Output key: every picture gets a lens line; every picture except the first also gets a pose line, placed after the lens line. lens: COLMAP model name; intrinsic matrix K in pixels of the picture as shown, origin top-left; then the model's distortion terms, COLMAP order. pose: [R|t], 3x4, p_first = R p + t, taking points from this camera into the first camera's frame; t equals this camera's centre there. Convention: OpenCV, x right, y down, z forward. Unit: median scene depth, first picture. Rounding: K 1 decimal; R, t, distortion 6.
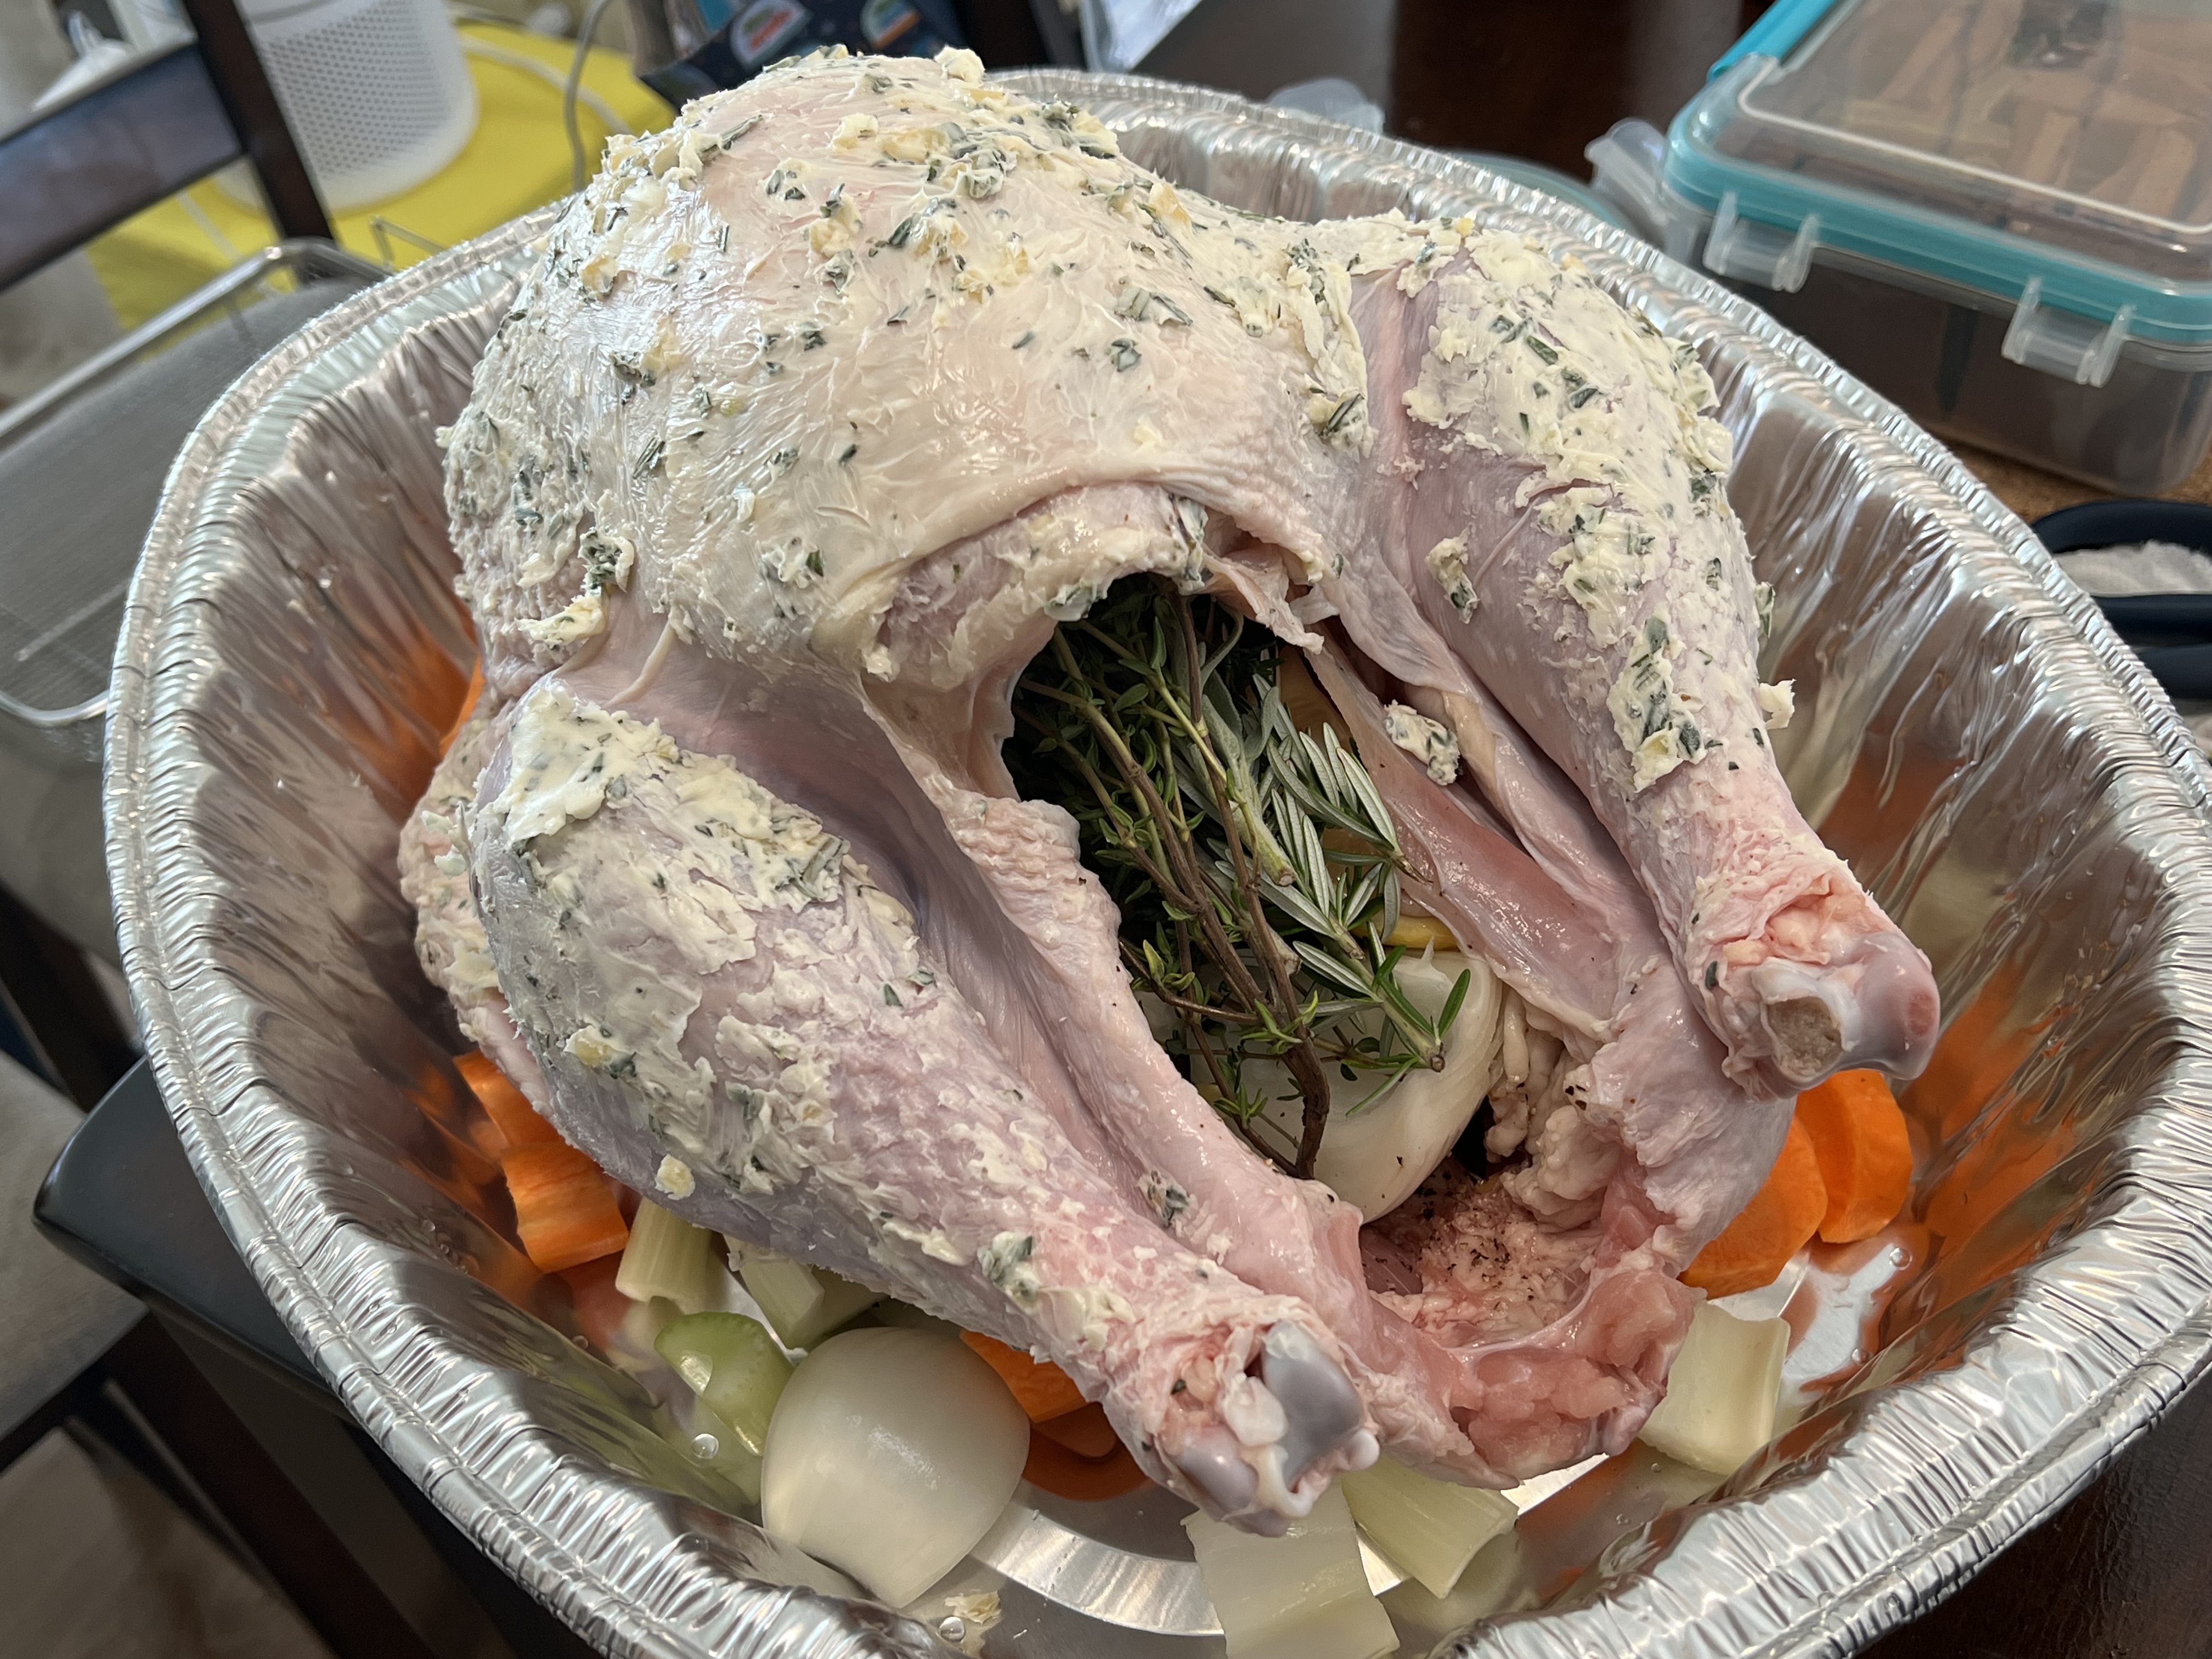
lens RADIAL K [[2269.0, 0, 1108.2], [0, 2269.0, 832.8], [0, 0, 1]] dist [0.130225, 0.000000]
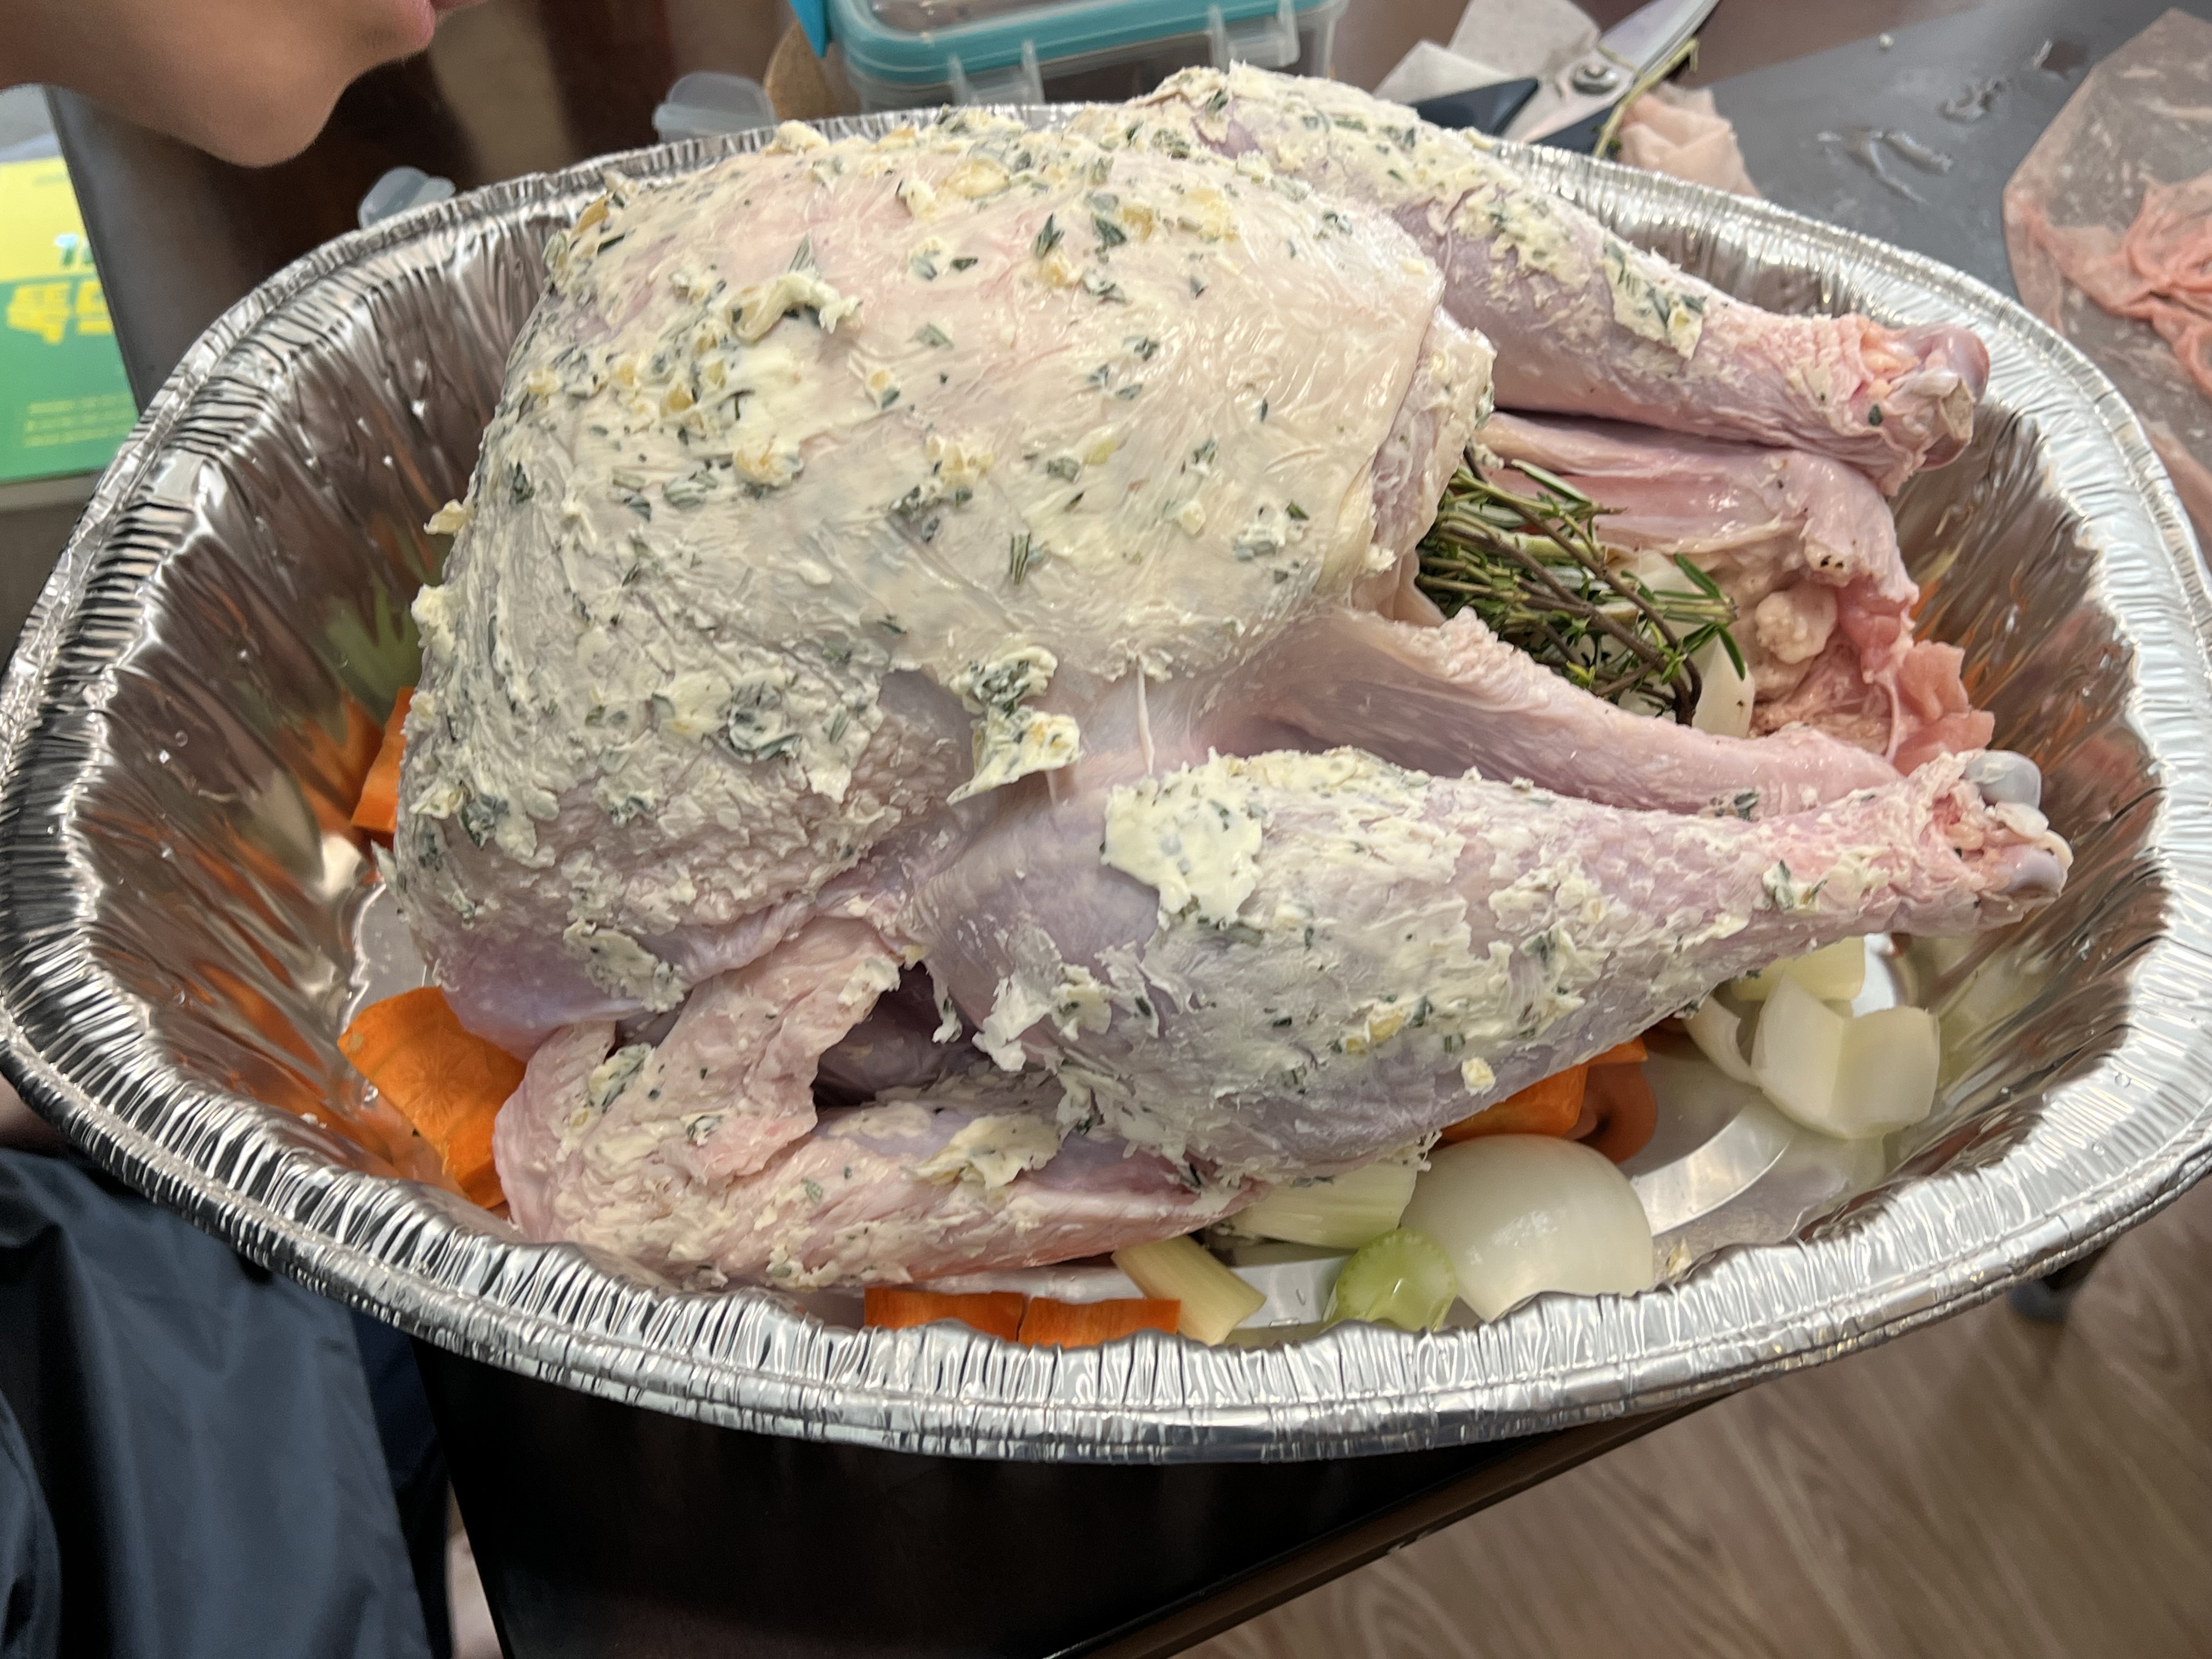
lens RADIAL K [[2269.0, 0, 1110.8], [0, 2269.0, 827.7], [0, 0, 1]] dist [0.130225, 0.000000]
pose [[0.580476, -0.572096, 0.579443, -0.859692], [0.572050, 0.792931, 0.209807, -0.268611], [-0.579488, 0.209682, 0.787545, 0.240153]]
